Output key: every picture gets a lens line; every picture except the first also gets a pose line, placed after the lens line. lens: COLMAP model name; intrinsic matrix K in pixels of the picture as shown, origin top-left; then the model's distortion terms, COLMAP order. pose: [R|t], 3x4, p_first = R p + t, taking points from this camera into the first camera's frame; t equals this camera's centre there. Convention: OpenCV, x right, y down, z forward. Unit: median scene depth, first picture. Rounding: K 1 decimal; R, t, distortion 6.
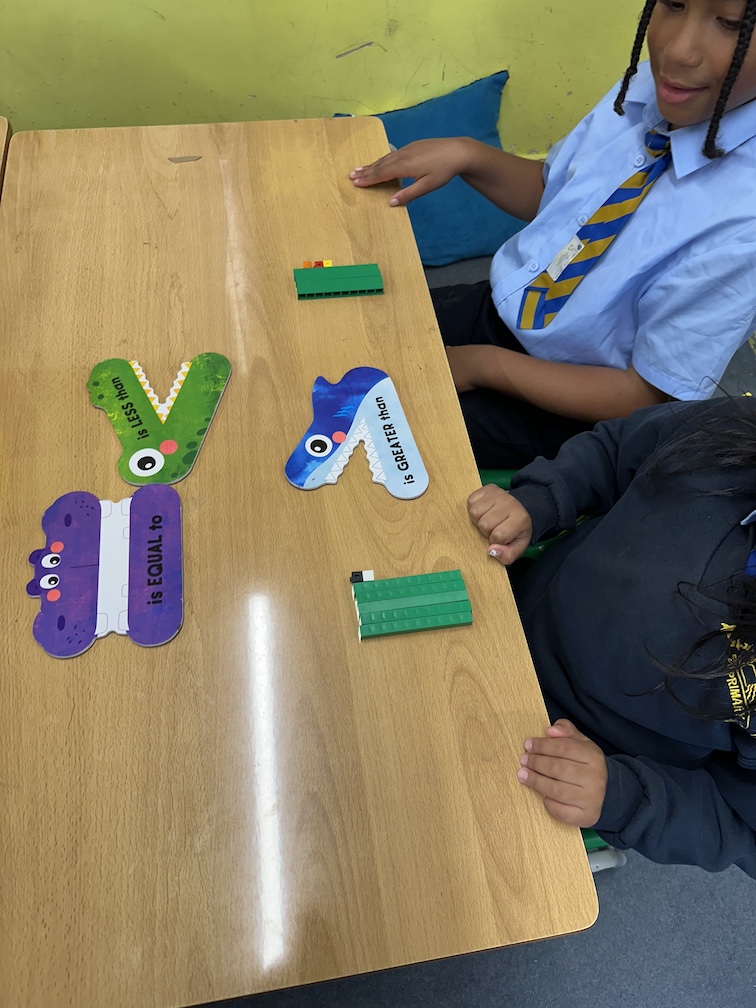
lens RADIAL K [[708.9, 0, 377.9], [0, 708.9, 504.8], [0, 0, 1]] dist [-0.001525, -0.040435]
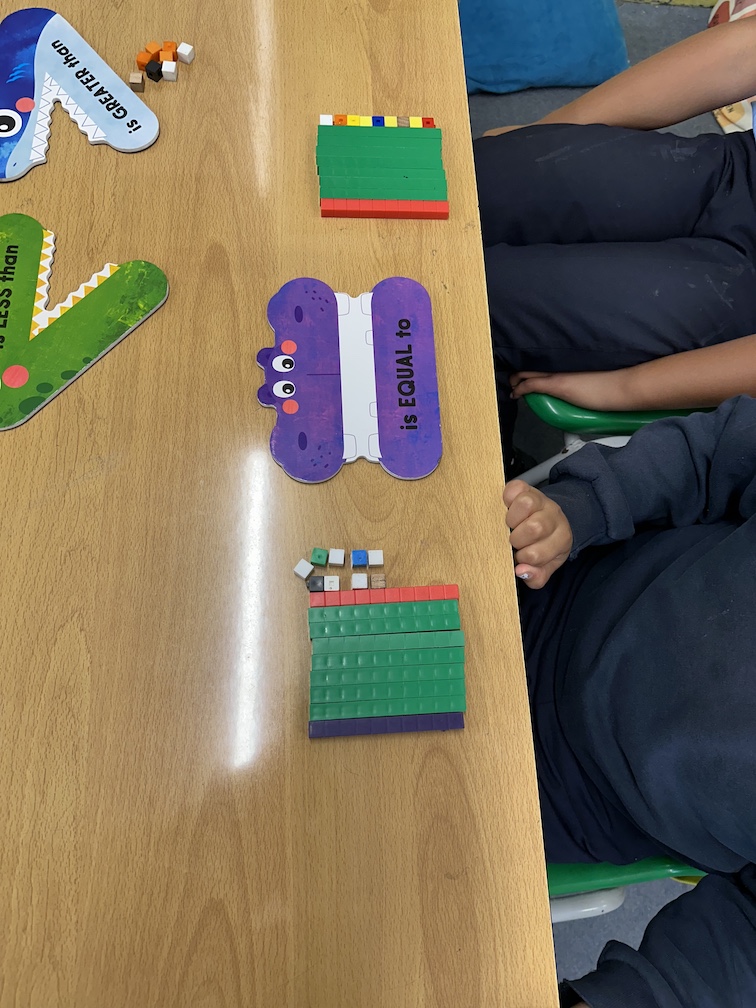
lens RADIAL K [[708.9, 0, 378.8], [0, 708.9, 504.4], [0, 0, 1]] dist [-0.001525, -0.040435]
pose [[0.992783, 0.119707, -0.007199, 0.032850], [-0.114527, 0.964204, 0.239155, -0.189055], [0.035570, -0.236604, 0.970955, 0.345382]]
